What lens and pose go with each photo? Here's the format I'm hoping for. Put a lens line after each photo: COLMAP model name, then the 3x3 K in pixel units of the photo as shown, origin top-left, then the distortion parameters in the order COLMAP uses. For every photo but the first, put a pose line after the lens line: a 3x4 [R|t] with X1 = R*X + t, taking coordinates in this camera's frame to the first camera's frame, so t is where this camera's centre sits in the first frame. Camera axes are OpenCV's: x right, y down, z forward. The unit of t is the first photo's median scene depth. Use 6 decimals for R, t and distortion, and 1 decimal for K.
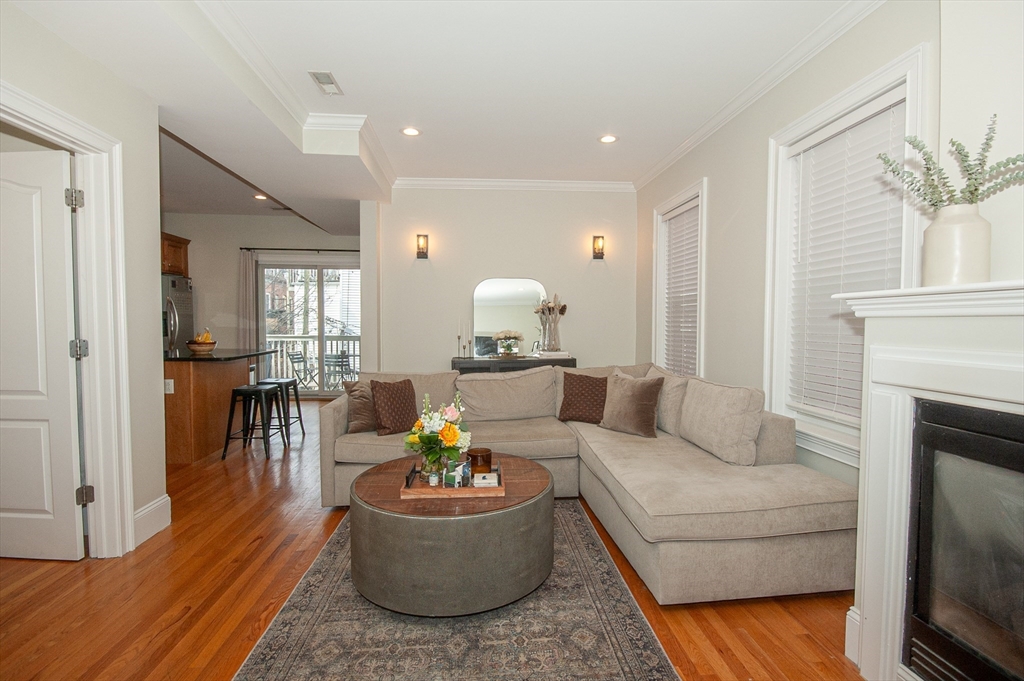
lens RADIAL K [[469.4, 0, 516.2], [0, 469.4, 342.0], [0, 0, 1]] dist [-0.004847, -0.000816]
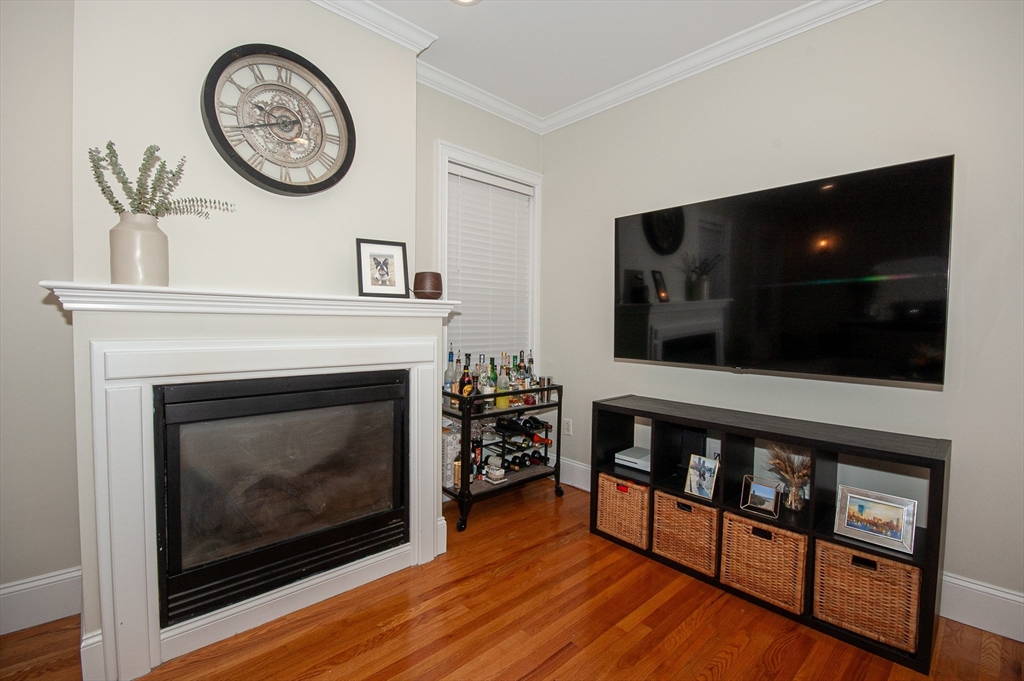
lens RADIAL K [[449.7, 0, 514.4], [0, 449.7, 341.7], [0, 0, 1]] dist [0.007489, -0.012277]
pose [[-0.610710, -0.041201, 0.790782, -0.239711], [0.018711, 0.997616, 0.066428, -0.018519], [-0.791633, 0.055365, -0.608483, 0.468249]]
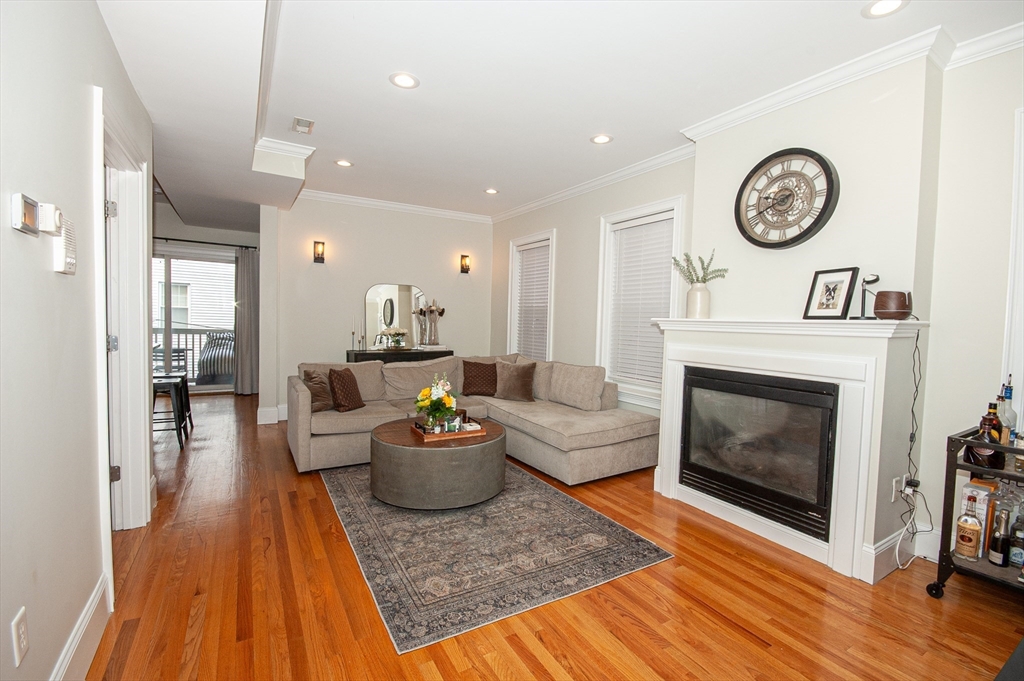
lens RADIAL K [[451.9, 0, 515.9], [0, 451.9, 341.8], [0, 0, 1]] dist [-0.002717, 0.000375]
pose [[0.900280, 0.002502, 0.435303, -0.418672], [-0.008278, 0.999901, 0.011373, -0.007961], [-0.435232, -0.013843, 0.900212, -0.309155]]
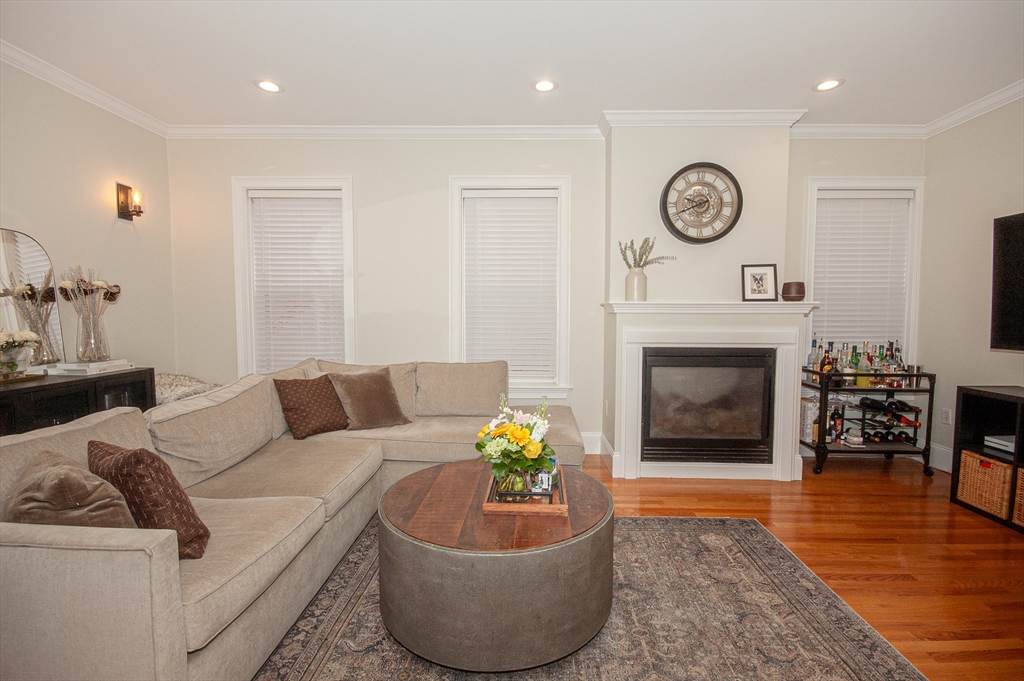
lens RADIAL K [[449.7, 0, 514.4], [0, 449.7, 341.7], [0, 0, 1]] dist [0.007489, -0.012277]
pose [[0.117749, -0.058350, 0.991328, -0.723040], [0.037678, 0.997816, 0.054257, -0.028406], [-0.992328, 0.030963, 0.119690, 0.663545]]
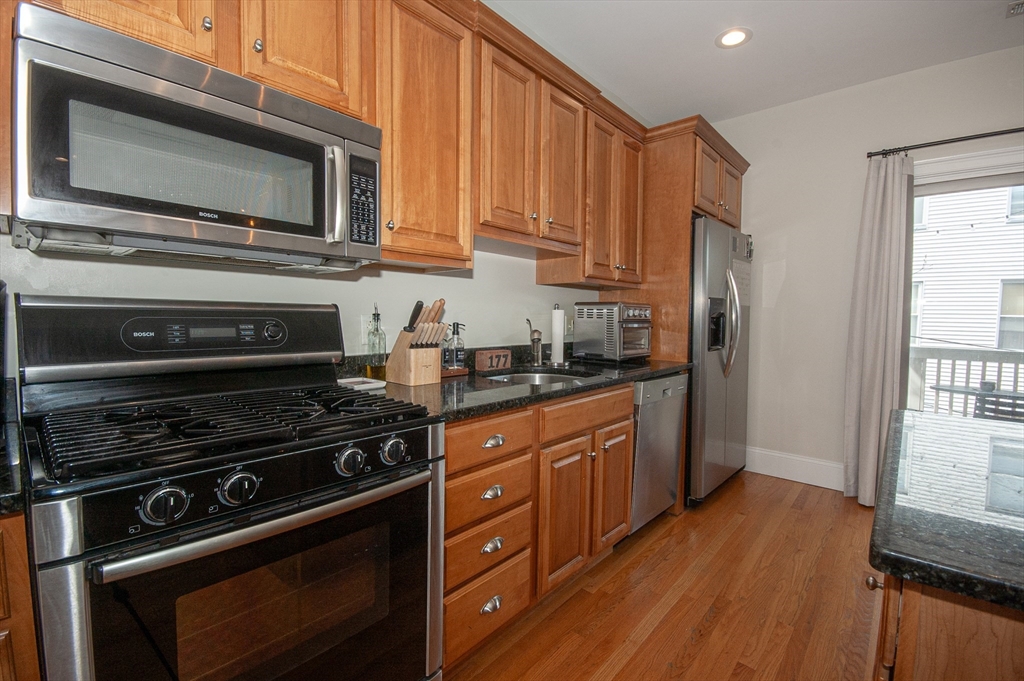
lens RADIAL K [[449.7, 0, 514.4], [0, 449.7, 341.7], [0, 0, 1]] dist [0.007489, -0.012277]
pose [[0.681144, 0.042824, -0.730896, -1.110276], [-0.039266, 0.998988, 0.021939, -0.042222], [0.731096, 0.013755, 0.682136, 1.040079]]
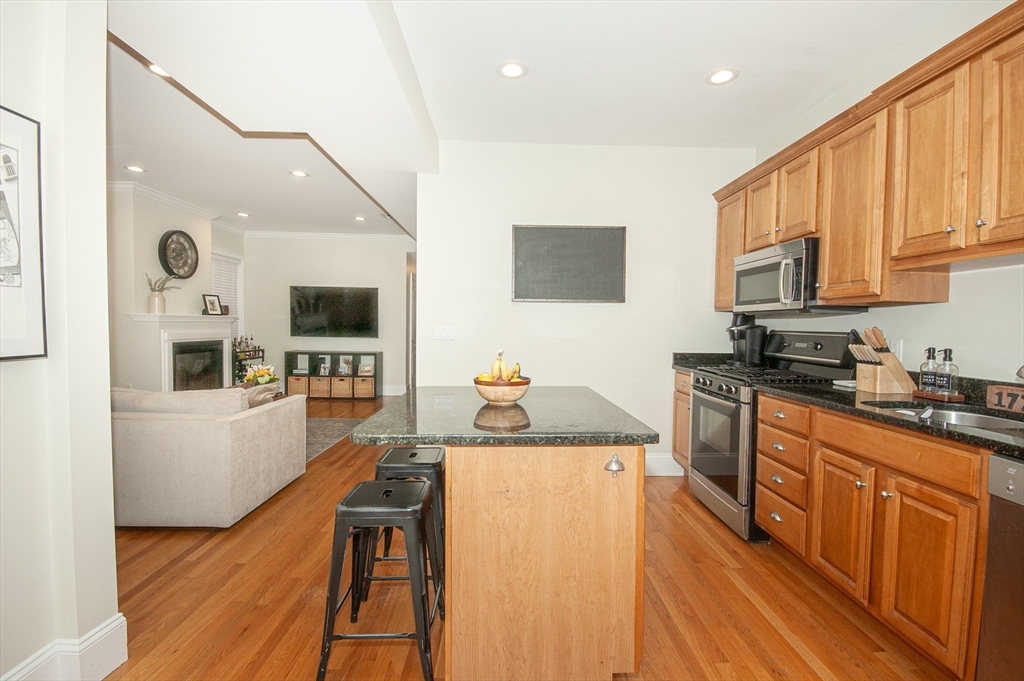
lens RADIAL K [[451.9, 0, 515.9], [0, 451.9, 341.8], [0, 0, 1]] dist [-0.002717, 0.000375]
pose [[-0.997220, -0.020099, 0.071746, -1.068206], [-0.014386, 0.996749, 0.079276, -0.106918], [-0.073106, 0.078024, -0.994267, 2.153521]]
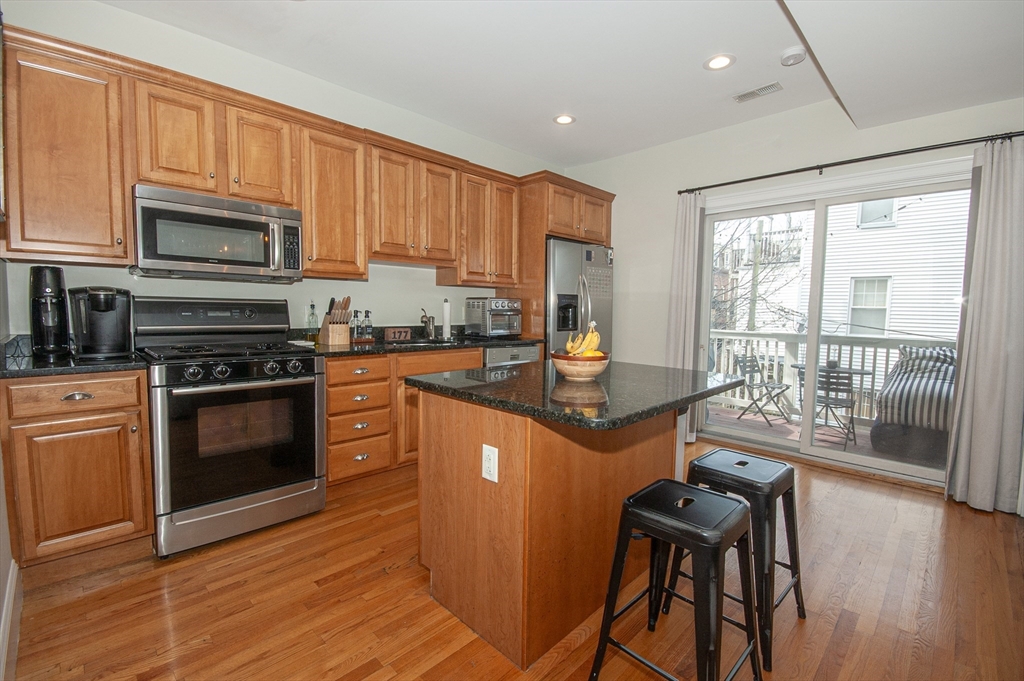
lens RADIAL K [[451.9, 0, 515.9], [0, 451.9, 341.8], [0, 0, 1]] dist [-0.002717, 0.000375]
pose [[0.635780, 0.059495, -0.769574, -0.563980], [-0.044119, 0.998196, 0.040721, -0.036666], [0.770608, 0.008064, 0.637258, 1.007857]]
